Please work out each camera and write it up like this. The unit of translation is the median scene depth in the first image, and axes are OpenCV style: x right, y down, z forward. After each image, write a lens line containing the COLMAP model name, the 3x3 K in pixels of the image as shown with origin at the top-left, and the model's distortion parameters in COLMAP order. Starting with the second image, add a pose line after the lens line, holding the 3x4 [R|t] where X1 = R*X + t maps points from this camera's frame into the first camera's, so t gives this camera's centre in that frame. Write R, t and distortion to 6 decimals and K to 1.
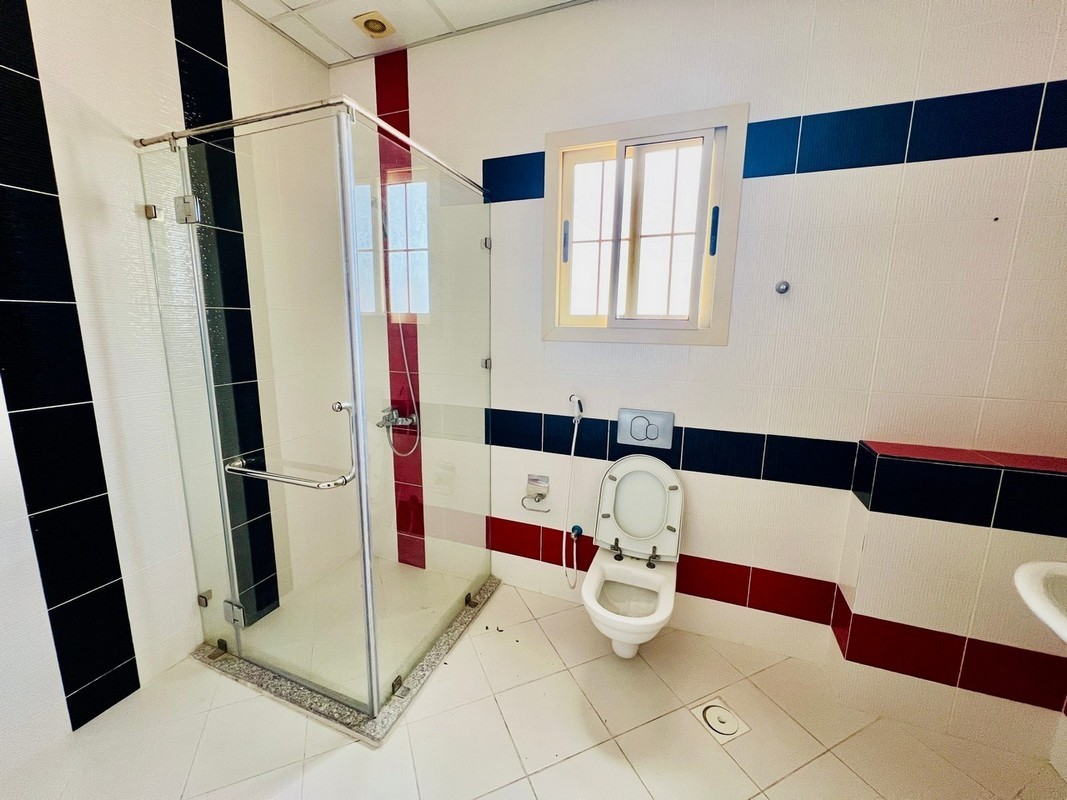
lens RADIAL K [[427.1, 0, 533.5], [0, 427.1, 400.0], [0, 0, 1]] dist [0.000435, -0.000016]
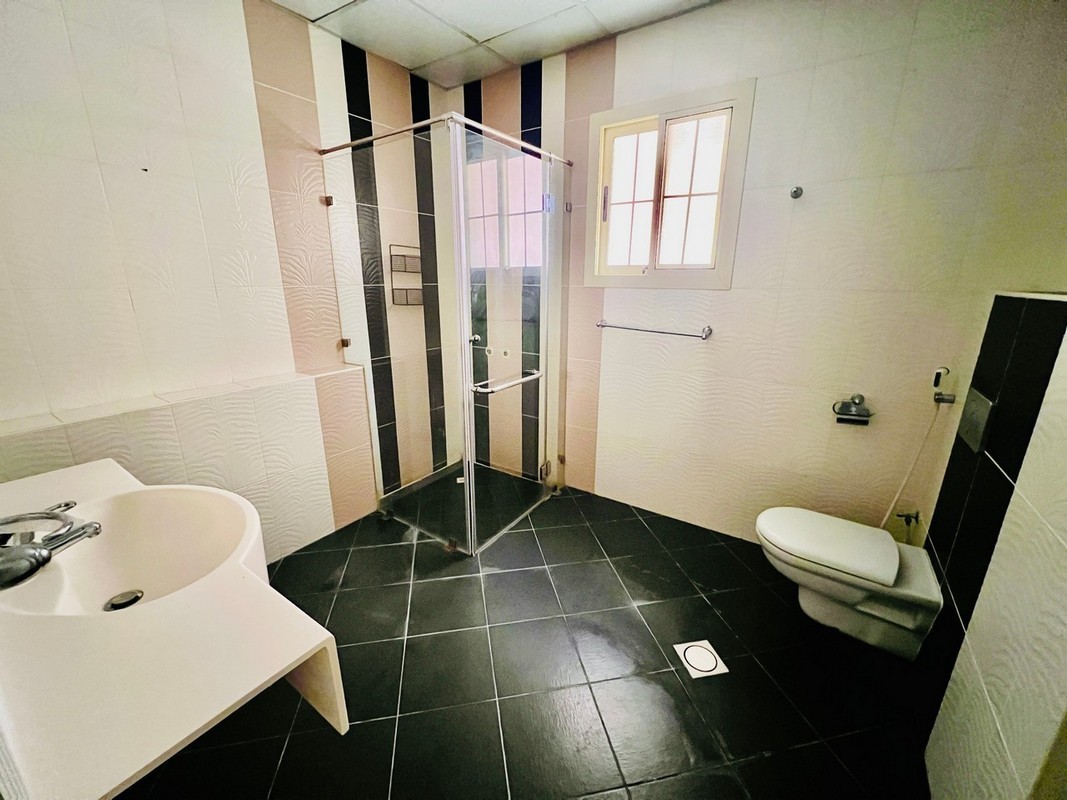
lens RADIAL K [[427.1, 0, 533.5], [0, 427.1, 400.0], [0, 0, 1]] dist [0.000435, -0.000016]
pose [[0.970517, 0.064668, -0.232196, 0.210845], [-0.044652, 0.994899, 0.090452, 0.098745], [0.236861, -0.077417, 0.968454, -0.320595]]
